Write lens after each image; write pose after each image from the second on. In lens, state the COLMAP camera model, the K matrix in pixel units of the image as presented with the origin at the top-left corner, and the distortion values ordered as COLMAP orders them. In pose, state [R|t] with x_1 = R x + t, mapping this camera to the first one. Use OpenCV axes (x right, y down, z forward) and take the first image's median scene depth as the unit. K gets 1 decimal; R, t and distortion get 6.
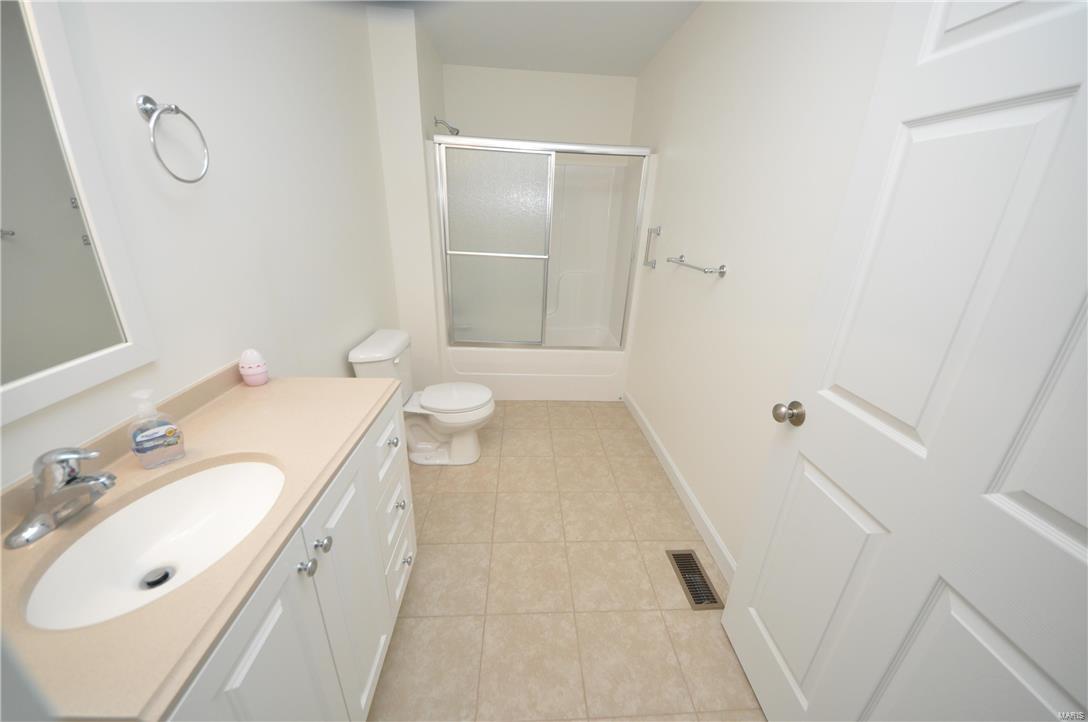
lens RADIAL K [[389.7, 0, 549.3], [0, 389.7, 362.6], [0, 0, 1]] dist [0.000624, -0.000321]
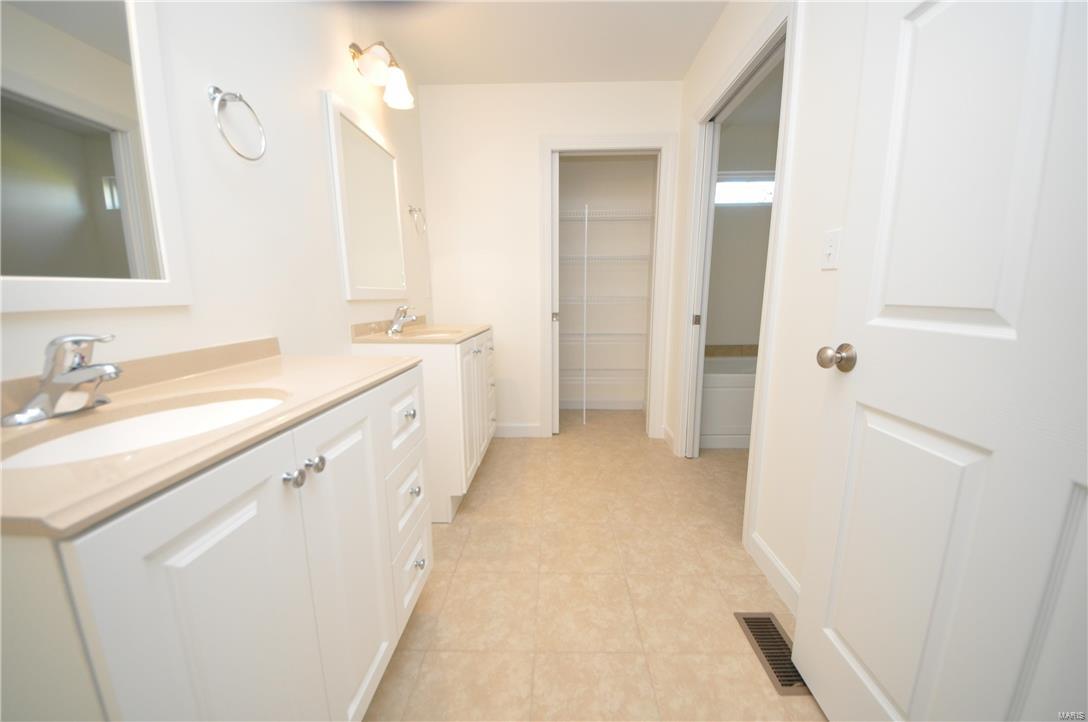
lens RADIAL K [[389.7, 0, 543.4], [0, 389.7, 362.7], [0, 0, 1]] dist [0.000624, -0.000321]
pose [[0.995826, -0.023886, -0.088092, 0.030912], [0.006209, 0.980641, -0.195717, 0.311615], [0.091062, 0.194354, 0.976696, 0.081402]]
